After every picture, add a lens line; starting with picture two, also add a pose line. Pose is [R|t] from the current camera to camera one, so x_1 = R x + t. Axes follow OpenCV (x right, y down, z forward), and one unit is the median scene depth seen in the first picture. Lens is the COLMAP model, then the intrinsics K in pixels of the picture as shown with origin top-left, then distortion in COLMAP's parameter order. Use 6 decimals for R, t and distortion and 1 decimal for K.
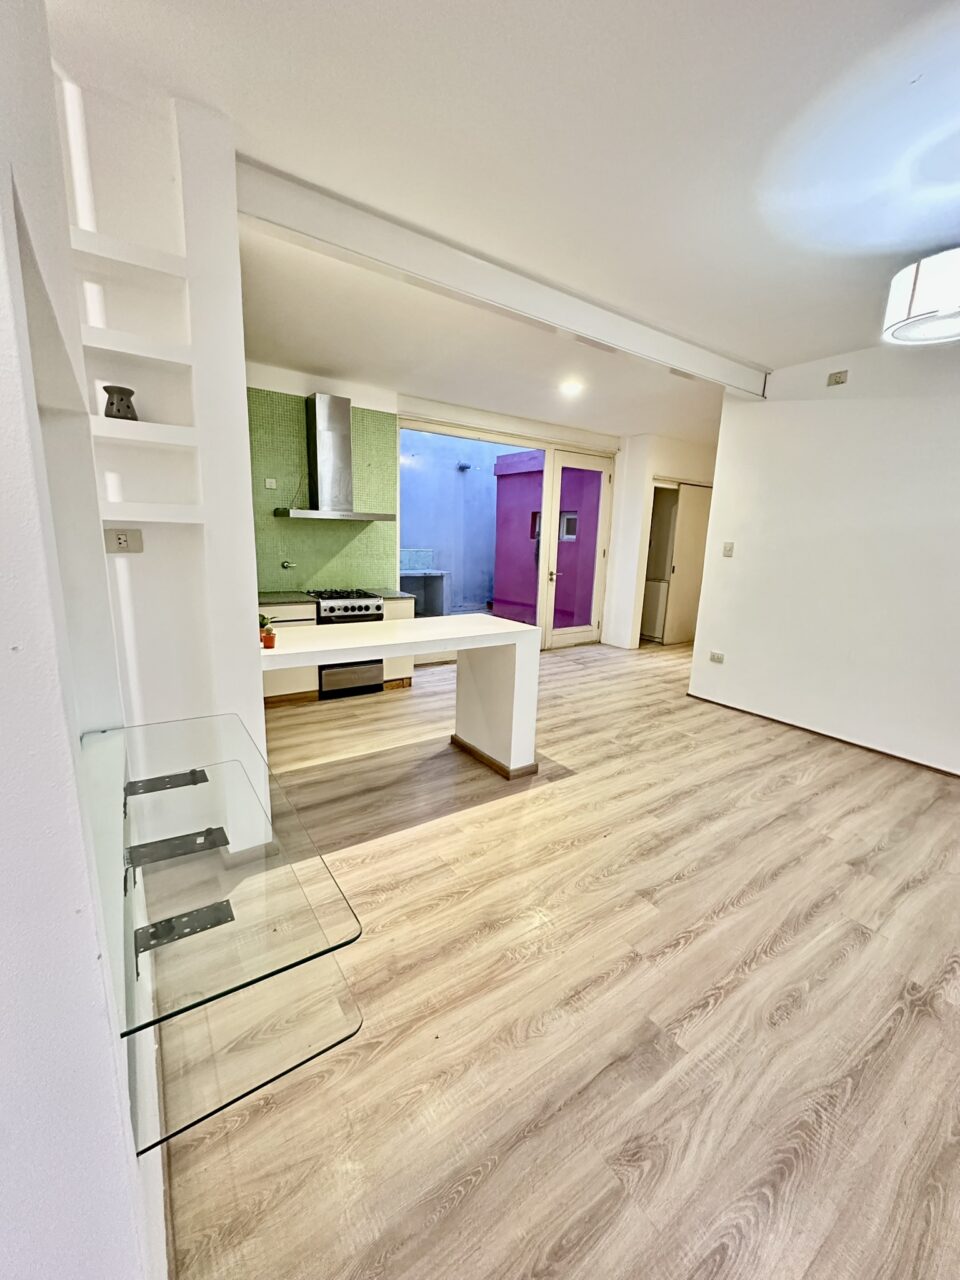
lens RADIAL K [[509.9, 0, 481.3], [0, 509.9, 640.8], [0, 0, 1]] dist [-0.001244, 0.000213]
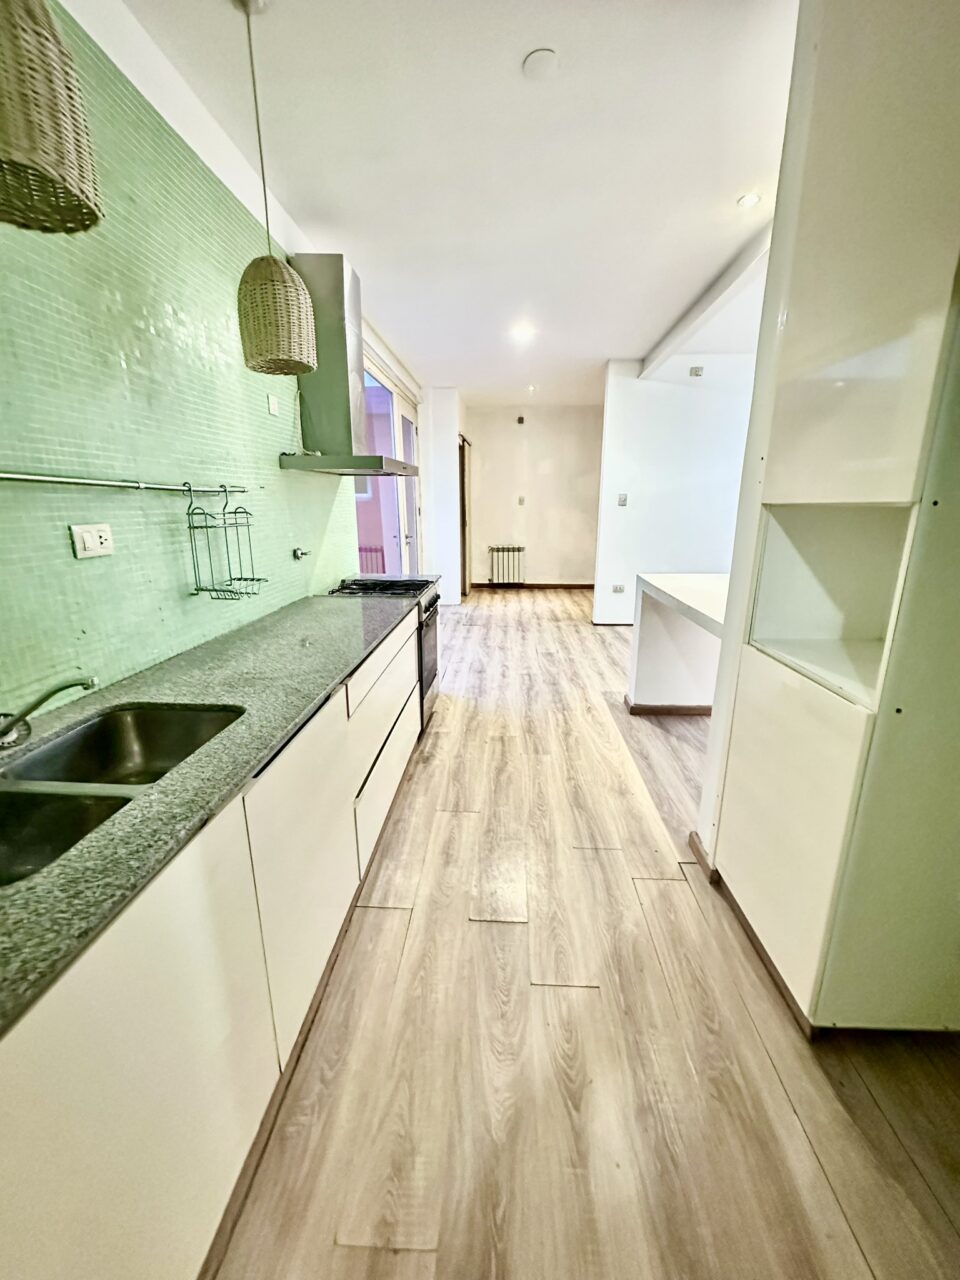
lens RADIAL K [[513.5, 0, 480.0], [0, 513.5, 640.0], [0, 0, 1]] dist [0.000114, -0.000158]
pose [[0.614384, -0.240980, 0.751306, -0.873017], [0.184393, 0.969702, 0.160242, -0.132225], [-0.767158, 0.040085, 0.640205, 0.573607]]
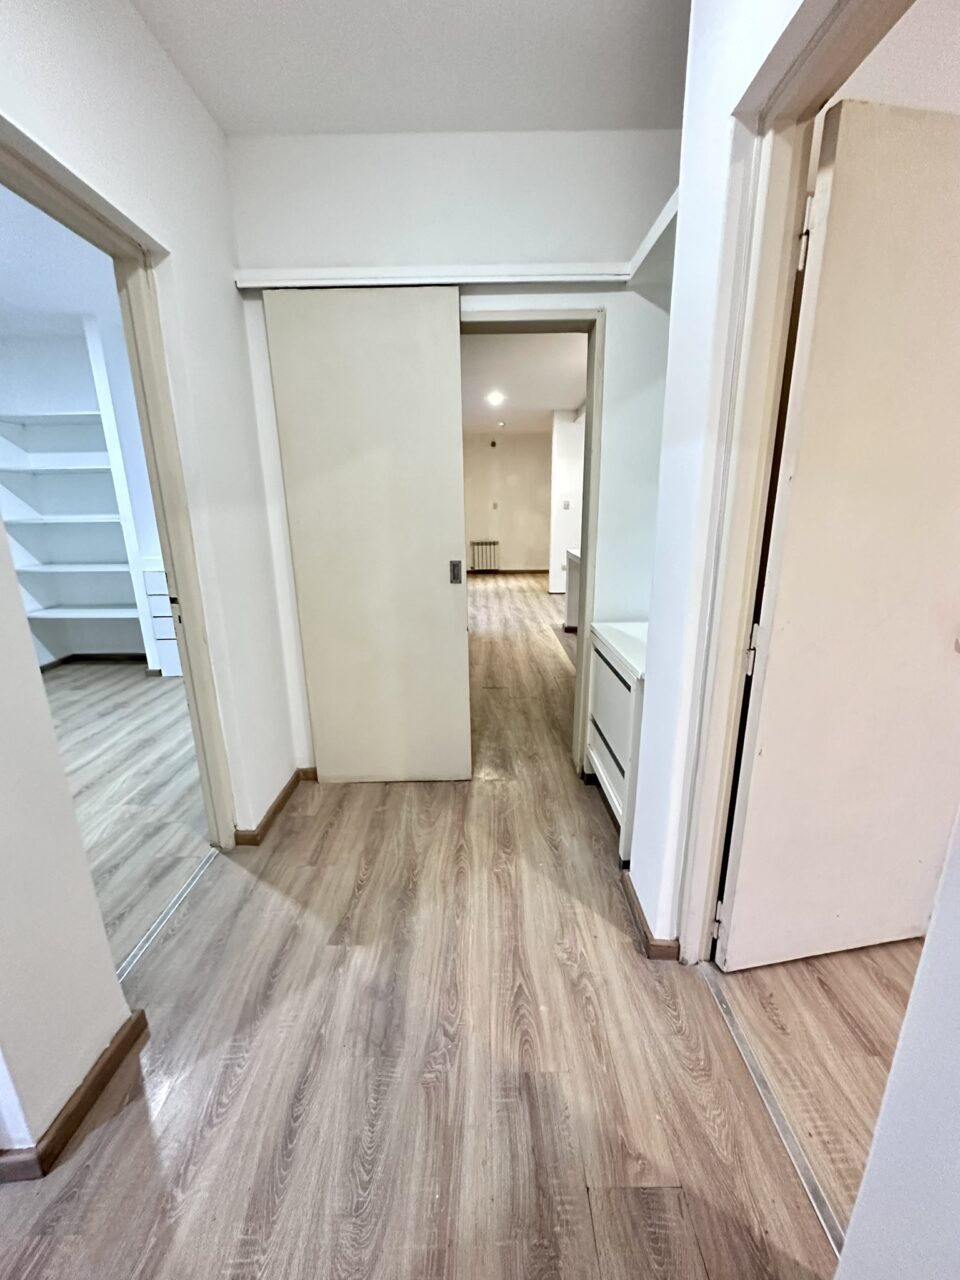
lens RADIAL K [[510.7, 0, 477.8], [0, 510.7, 640.1], [0, 0, 1]] dist [-0.000472, 0.000390]
pose [[0.572036, -0.251405, 0.780750, -1.415201], [0.199460, 0.965932, 0.164895, -0.092277], [-0.795607, 0.061402, 0.602693, 0.240657]]
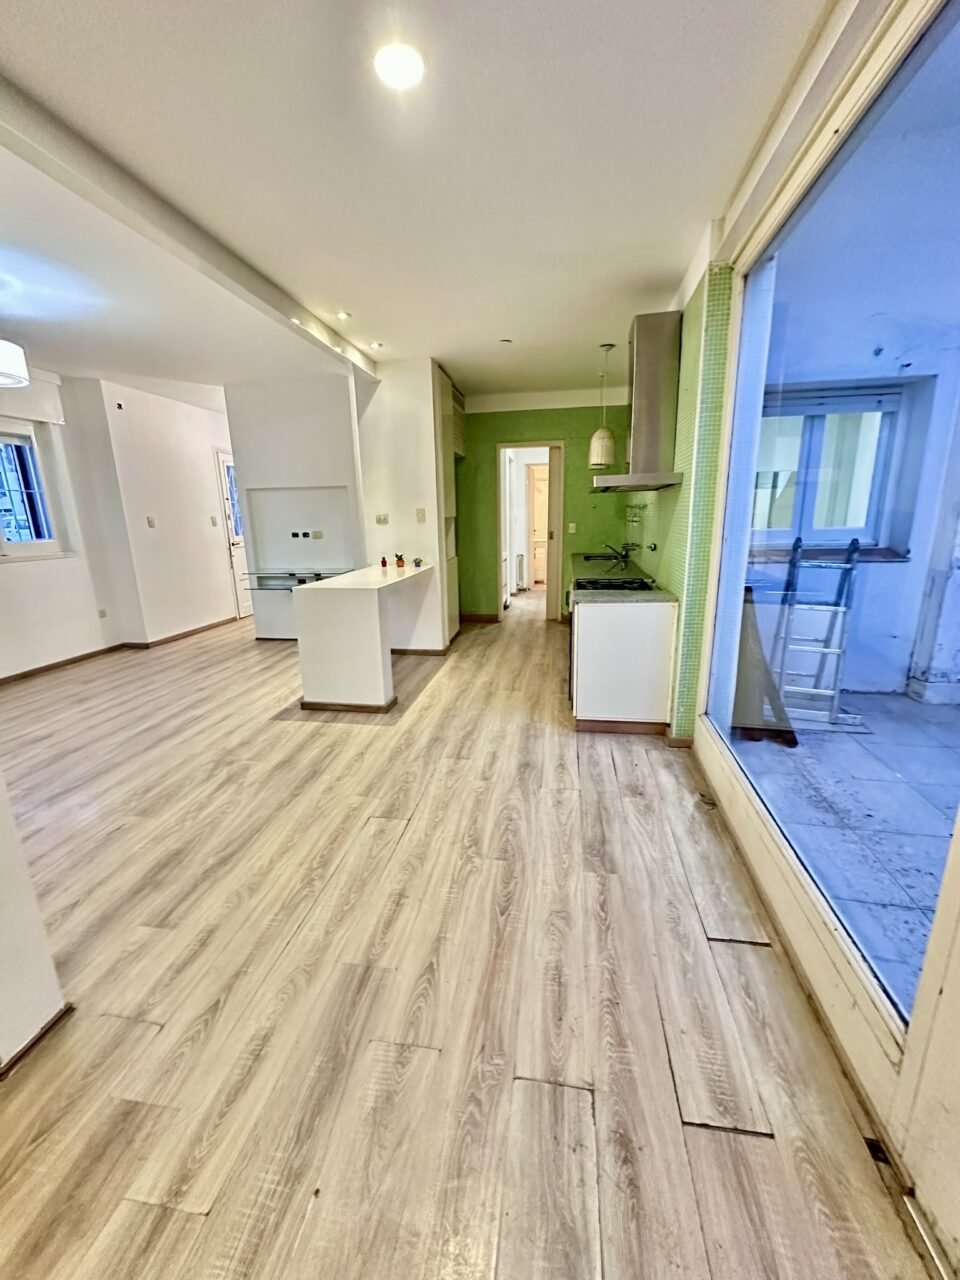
lens RADIAL K [[513.5, 0, 480.0], [0, 513.5, 640.0], [0, 0, 1]] dist [0.000114, -0.000158]
pose [[-0.694887, 0.151796, -0.702915, 0.542617], [-0.148932, 0.925897, 0.347181, -0.316076], [0.703527, 0.345938, -0.620787, 1.681825]]
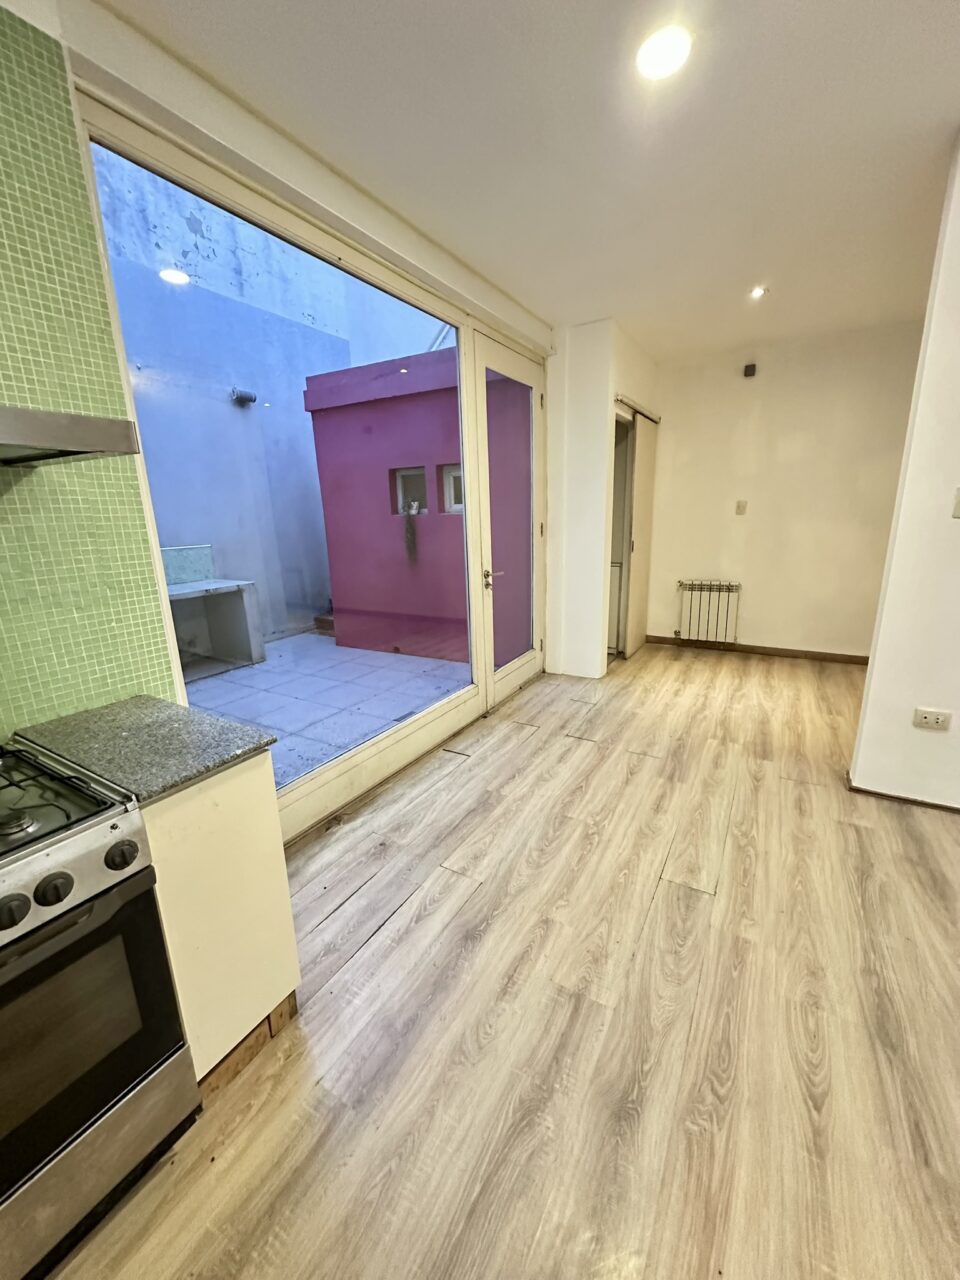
lens RADIAL K [[510.7, 0, 477.8], [0, 510.7, 640.1], [0, 0, 1]] dist [-0.000472, 0.000390]
pose [[0.905895, -0.157692, 0.393049, -0.160863], [0.140918, 0.987445, 0.071379, -0.178480], [-0.399370, -0.009274, 0.916743, 0.882857]]
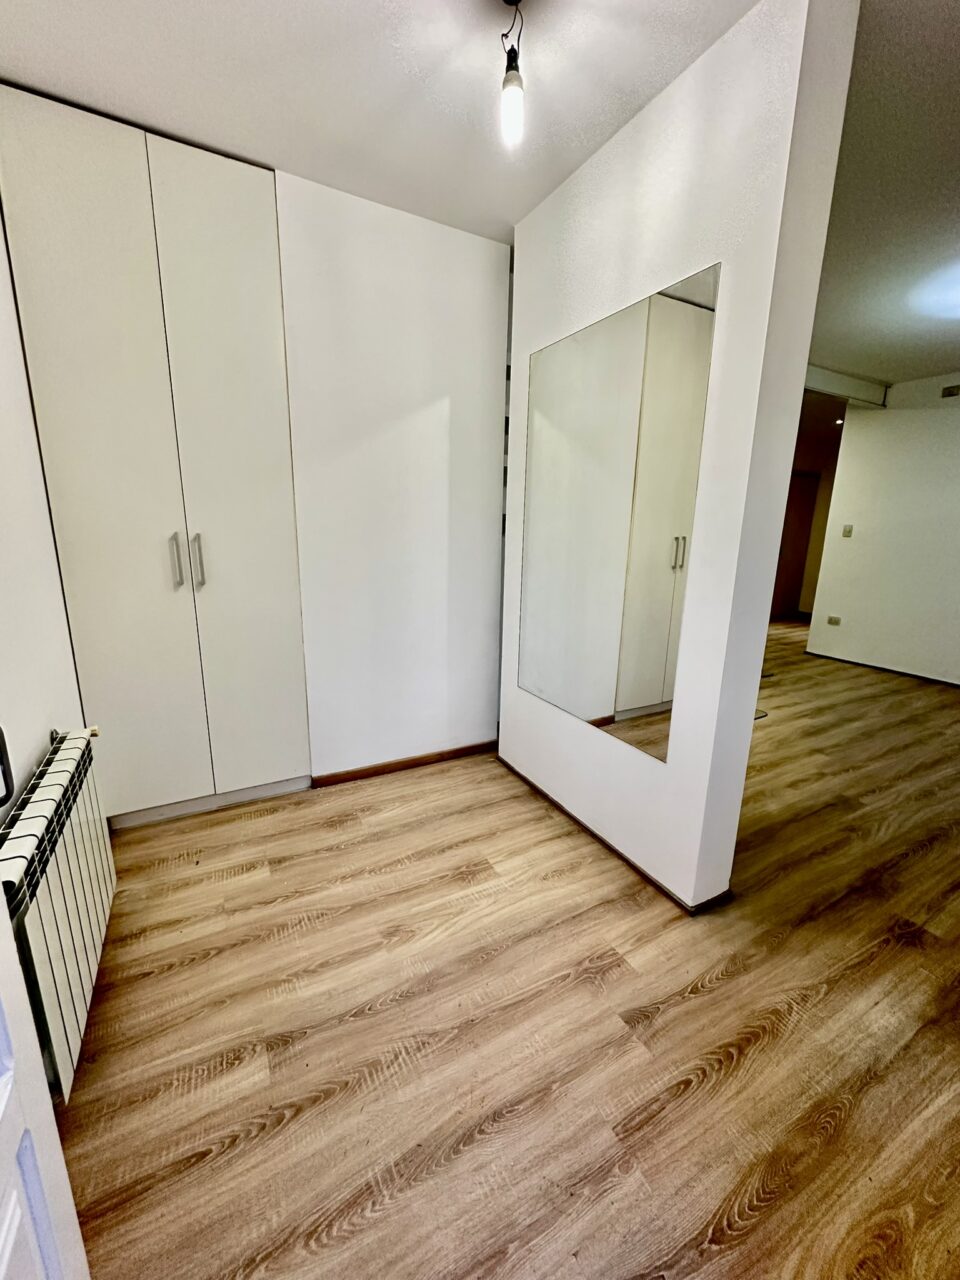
lens RADIAL K [[506.4, 0, 480.0], [0, 506.4, 640.0], [0, 0, 1]] dist [-0.000498, 0.000072]
pose [[0.994192, 0.008991, -0.107248, -0.306437], [-0.006970, 0.999791, 0.019202, 0.076478], [0.107398, -0.018343, 0.994047, -0.362883]]
